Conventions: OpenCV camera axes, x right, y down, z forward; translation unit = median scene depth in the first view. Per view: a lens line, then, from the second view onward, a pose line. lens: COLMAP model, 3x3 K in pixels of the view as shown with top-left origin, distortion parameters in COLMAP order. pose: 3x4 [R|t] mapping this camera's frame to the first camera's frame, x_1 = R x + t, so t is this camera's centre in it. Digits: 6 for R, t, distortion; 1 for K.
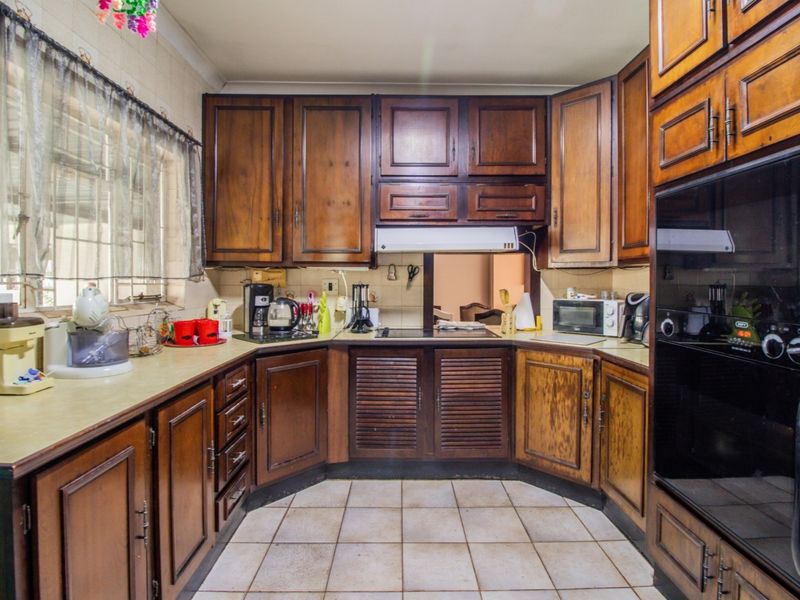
lens RADIAL K [[410.3, 0, 406.2], [0, 410.3, 286.7], [0, 0, 1]] dist [-0.001116, -0.014814]
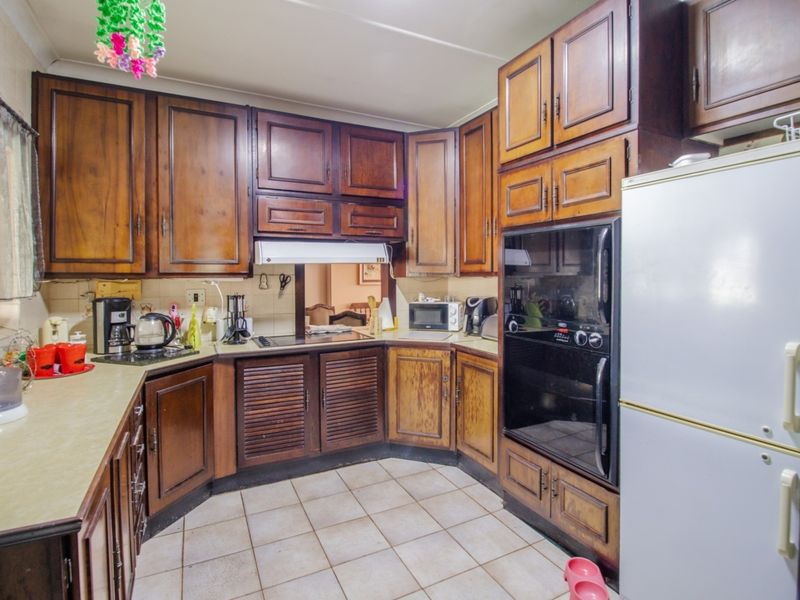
lens RADIAL K [[410.3, 0, 406.2], [0, 410.3, 286.7], [0, 0, 1]] dist [-0.001116, -0.014814]
pose [[0.896081, -0.019052, 0.443481, -0.206682], [0.012275, 0.999760, 0.018147, -0.044418], [-0.443721, -0.010818, 0.896100, -0.082131]]
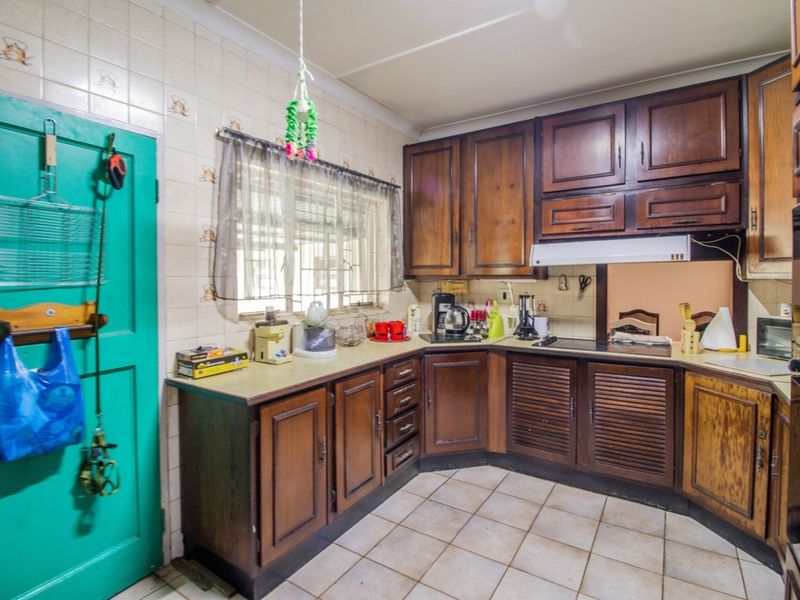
lens RADIAL K [[410.3, 0, 406.2], [0, 410.3, 286.7], [0, 0, 1]] dist [-0.001116, -0.014814]
pose [[0.833063, 0.004402, -0.553160, 0.253395], [0.001019, 0.999954, 0.009492, -0.043467], [0.553177, -0.008471, 0.833021, -0.086546]]
